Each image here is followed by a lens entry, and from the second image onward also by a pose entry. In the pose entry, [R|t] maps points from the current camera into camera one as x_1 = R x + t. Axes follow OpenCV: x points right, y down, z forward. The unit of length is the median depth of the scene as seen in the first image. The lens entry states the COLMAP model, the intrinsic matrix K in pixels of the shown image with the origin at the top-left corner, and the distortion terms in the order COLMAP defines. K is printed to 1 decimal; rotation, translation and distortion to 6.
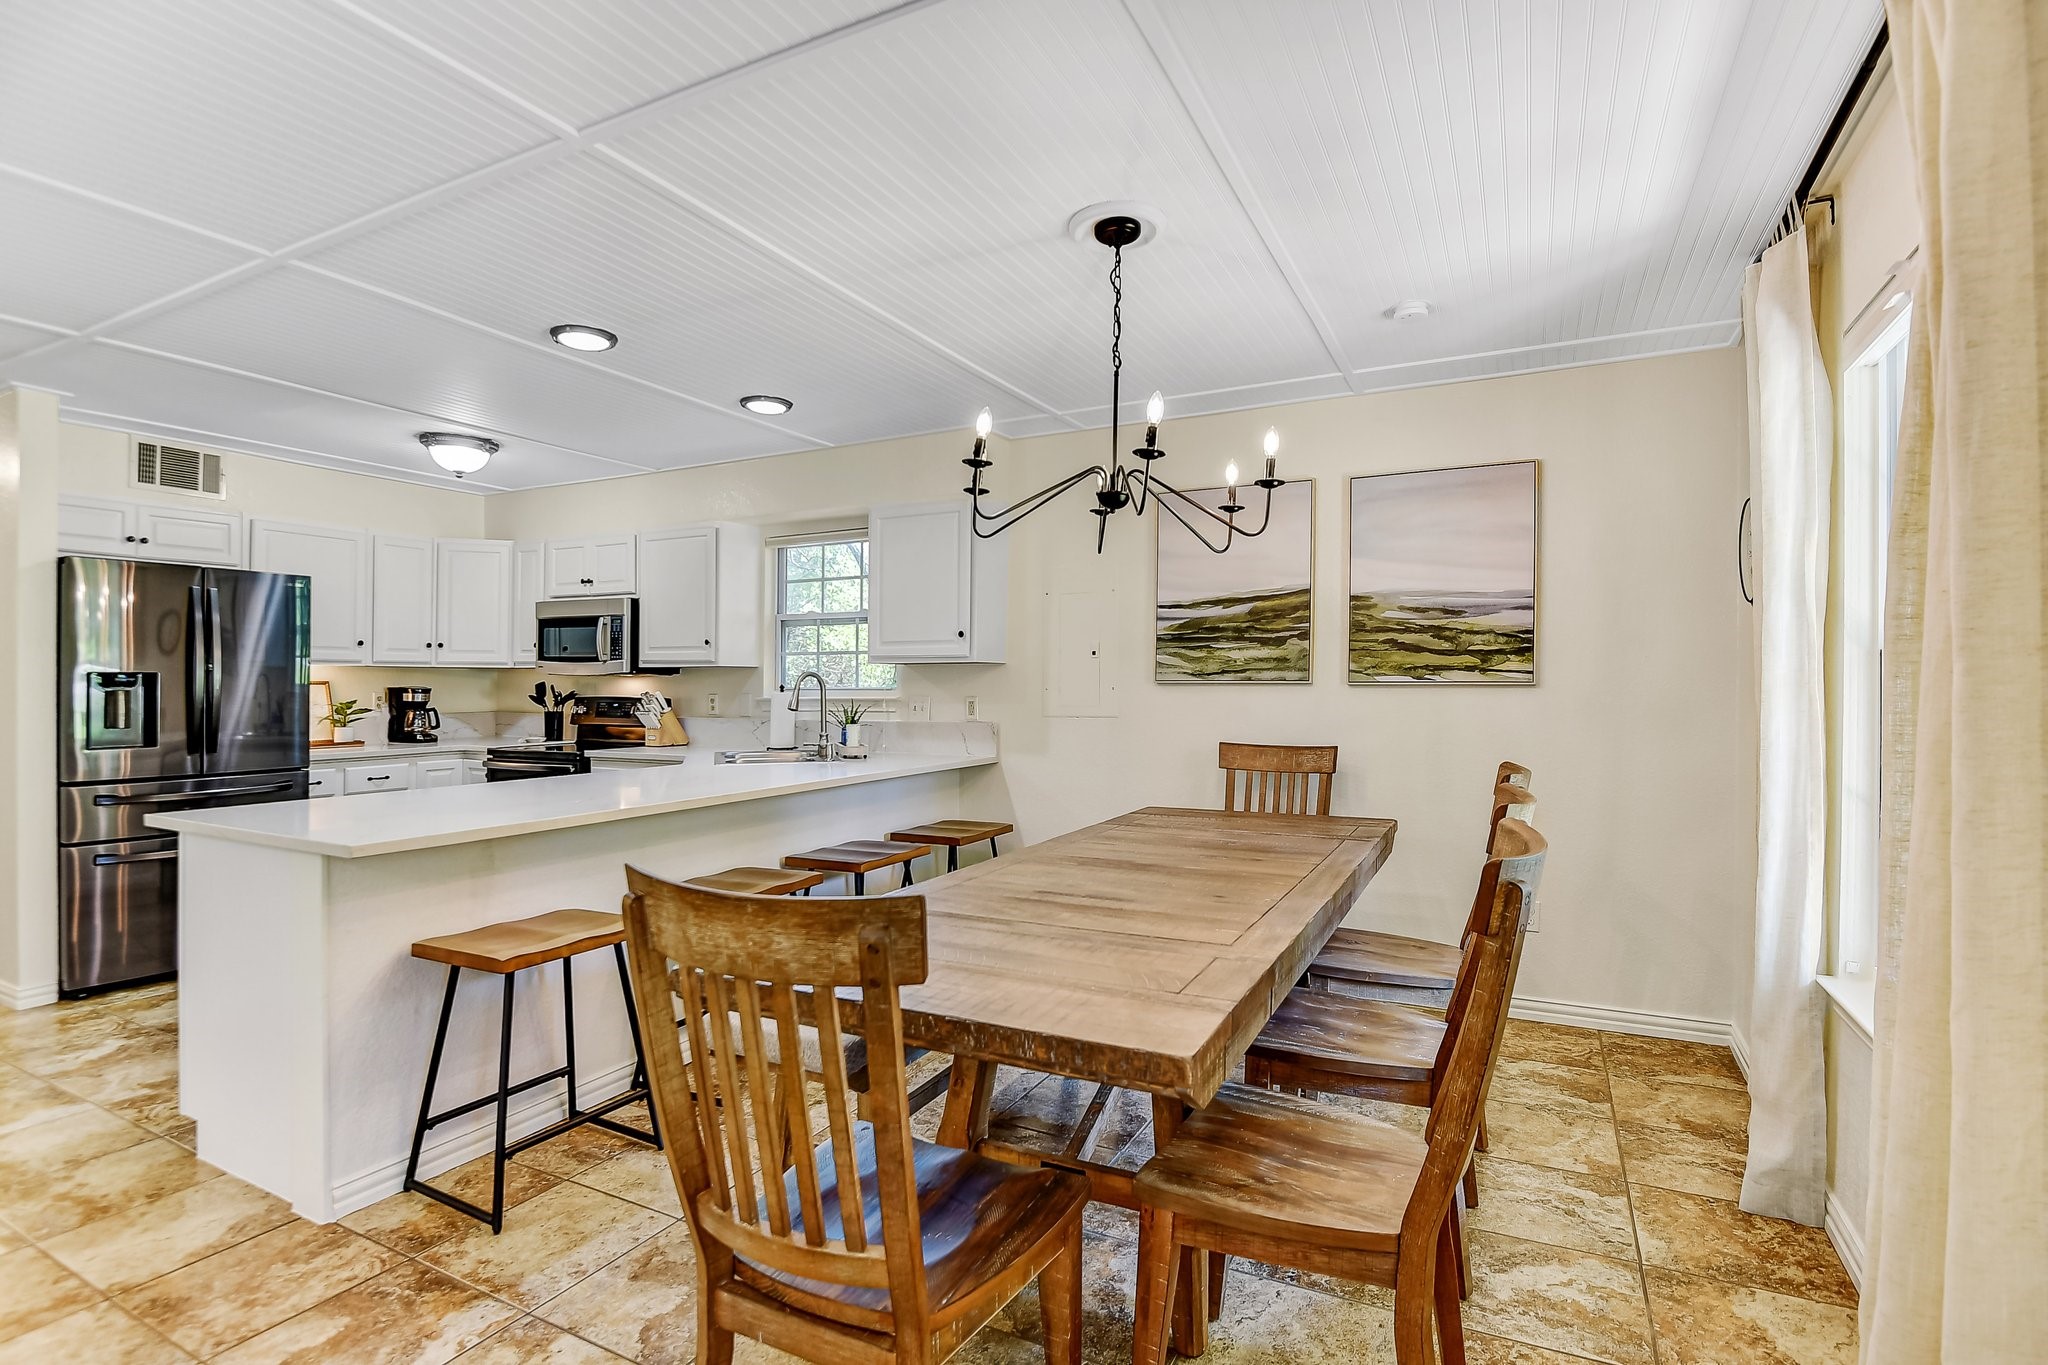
lens RADIAL K [[994.5, 0, 1024.3], [0, 994.5, 678.4], [0, 0, 1]] dist [0.001423, -0.000820]
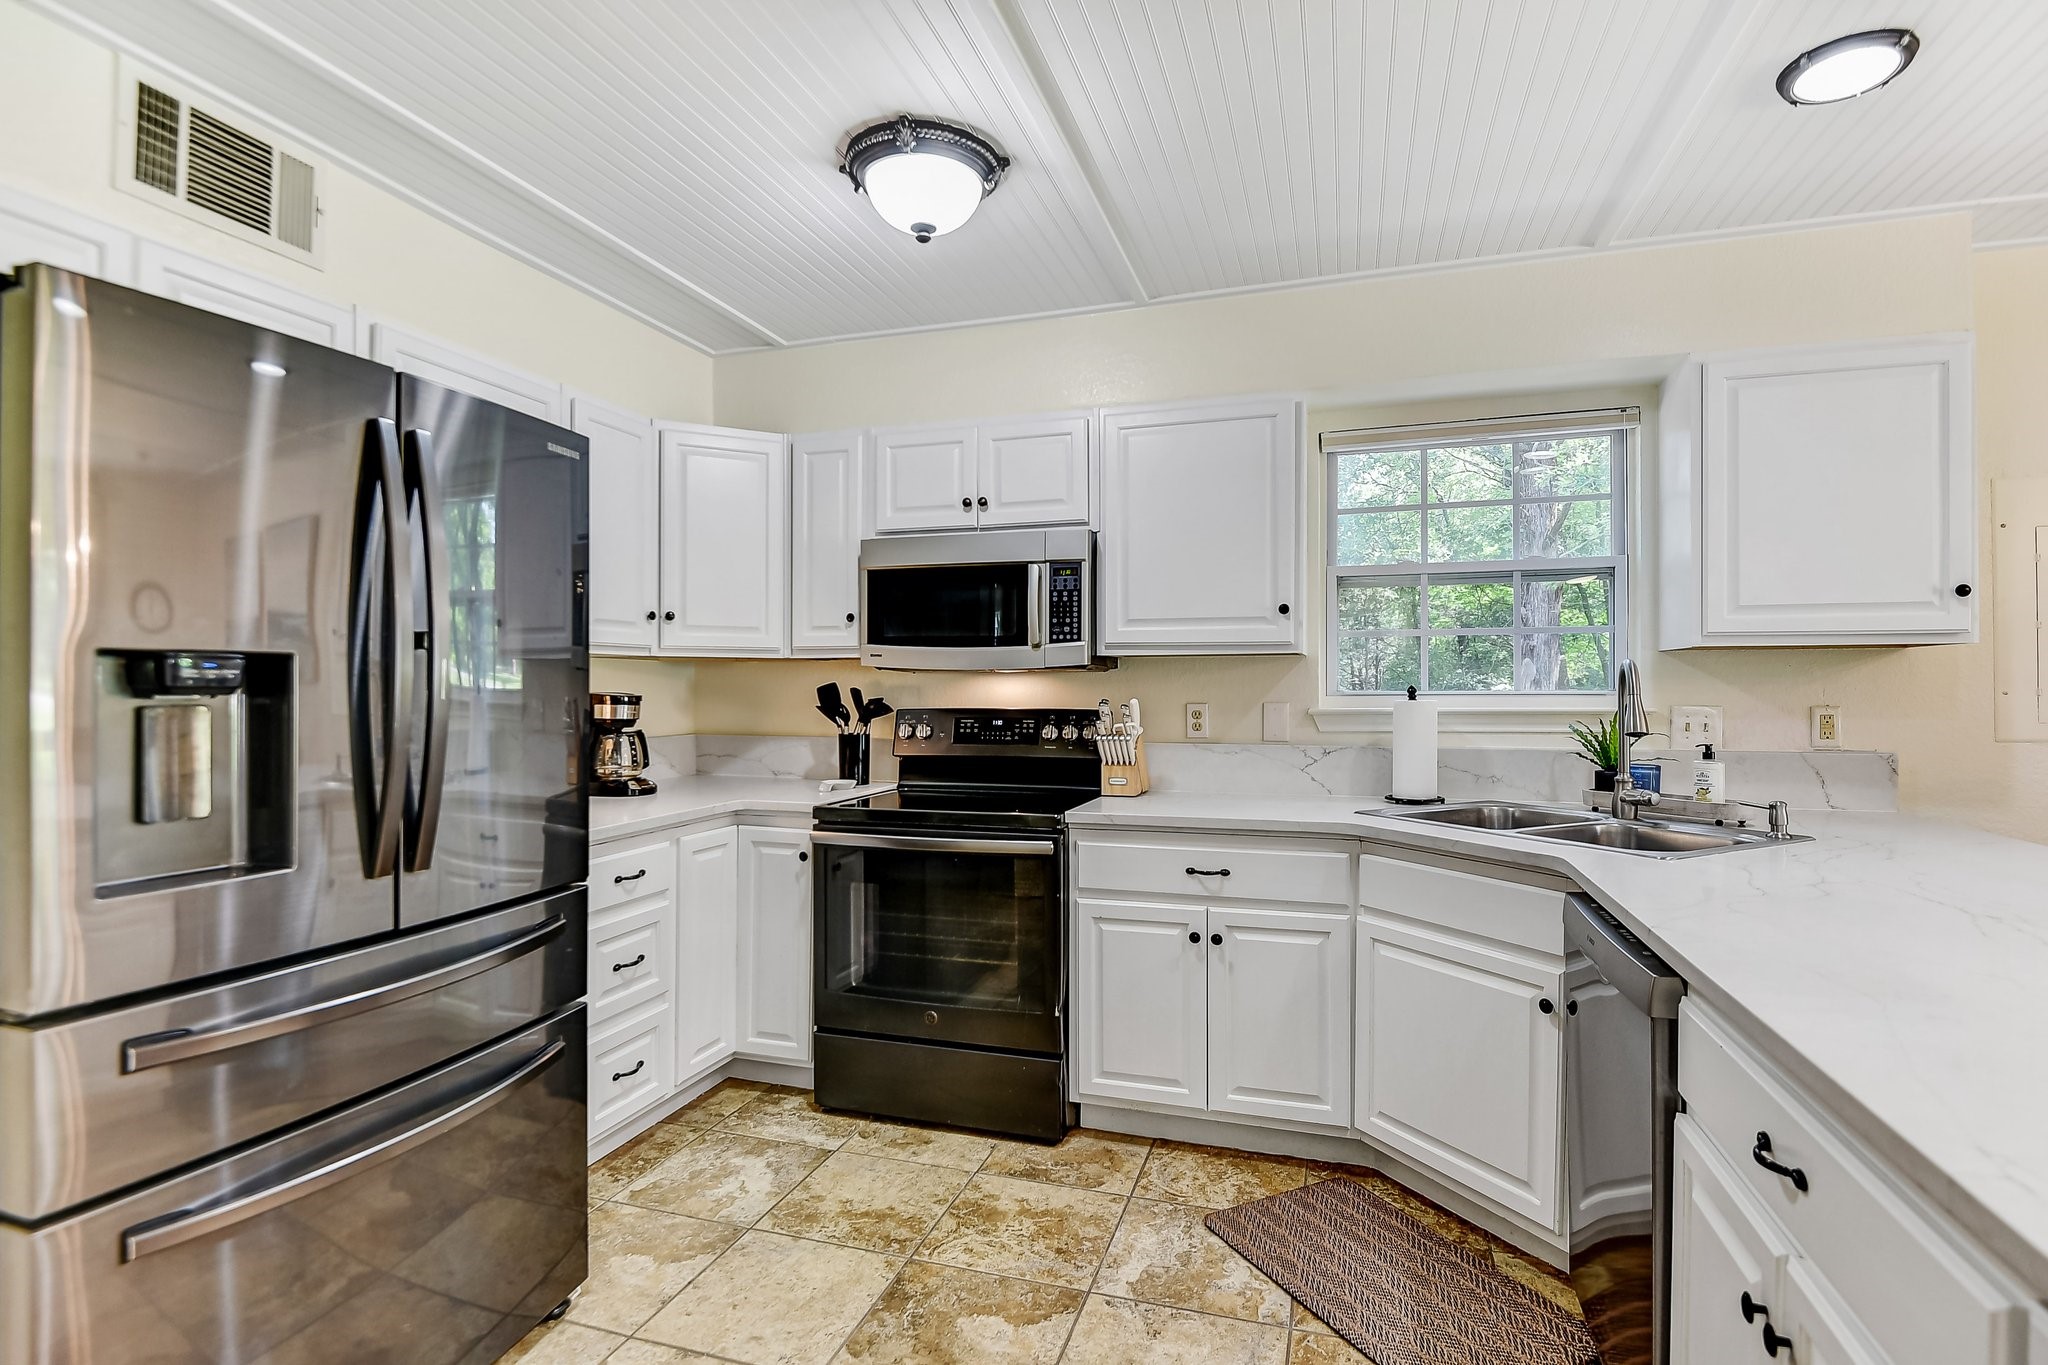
lens RADIAL K [[989.6, 0, 1032.9], [0, 989.6, 700.4], [0, 0, 1]] dist [0.005478, 0.000483]
pose [[0.985252, -0.005308, 0.171026, -0.485106], [0.002449, 0.999854, 0.016921, 0.004258], [-0.171090, -0.016252, 0.985121, 0.432349]]
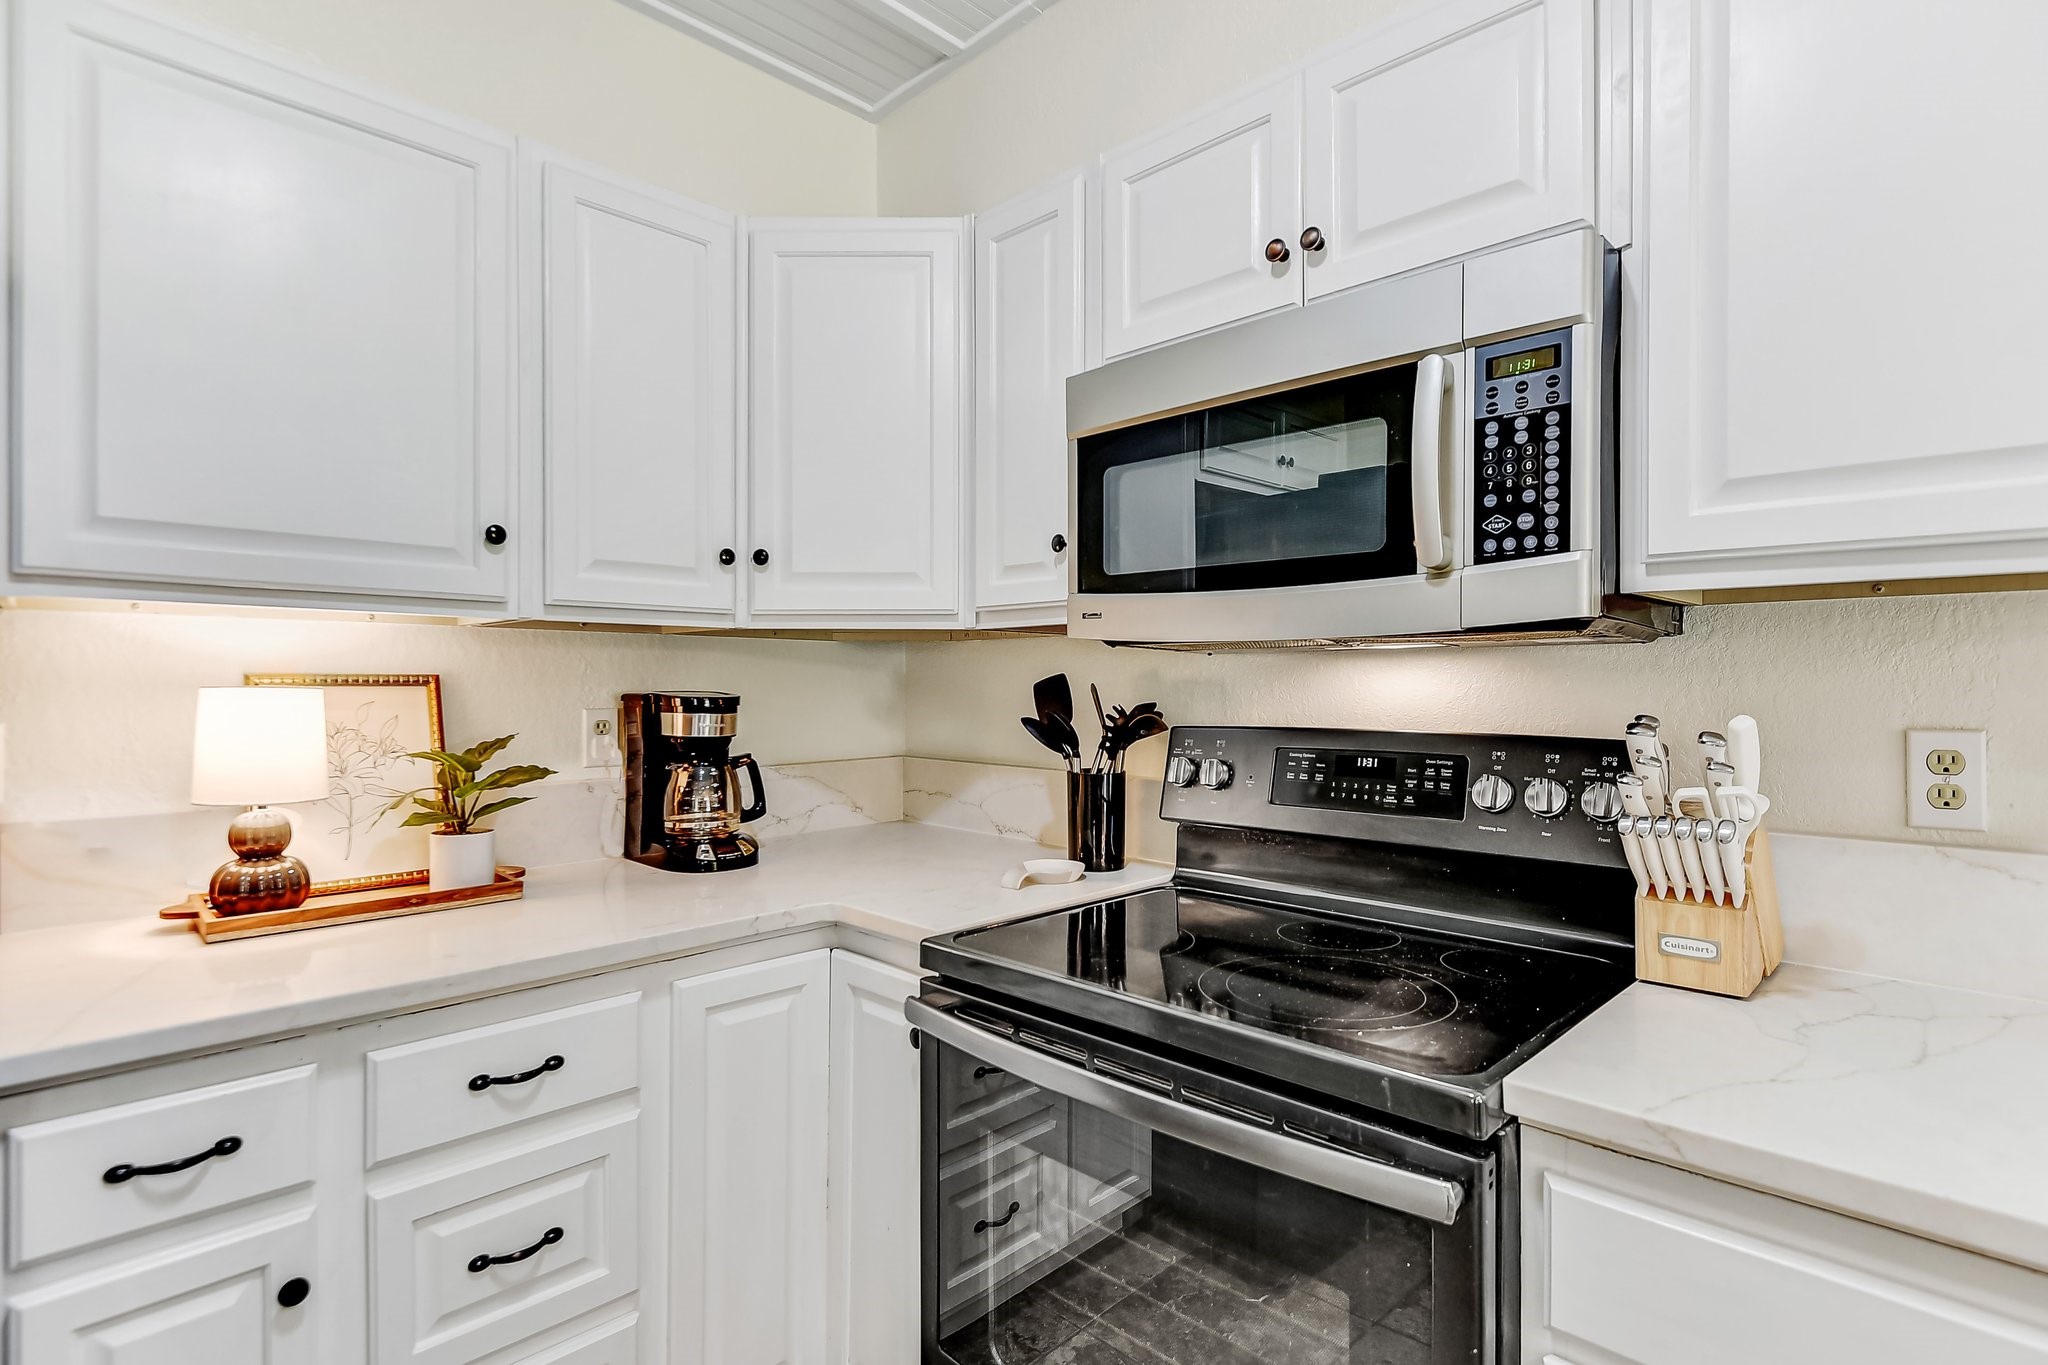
lens RADIAL K [[999.6, 0, 1062.5], [0, 999.6, 687.1], [0, 0, 1]] dist [-0.018238, -0.000299]
pose [[0.961720, -0.002469, -0.274021, -0.413129], [0.005097, 0.999948, 0.008878, 0.004751], [0.273985, -0.009935, 0.961683, 0.729284]]
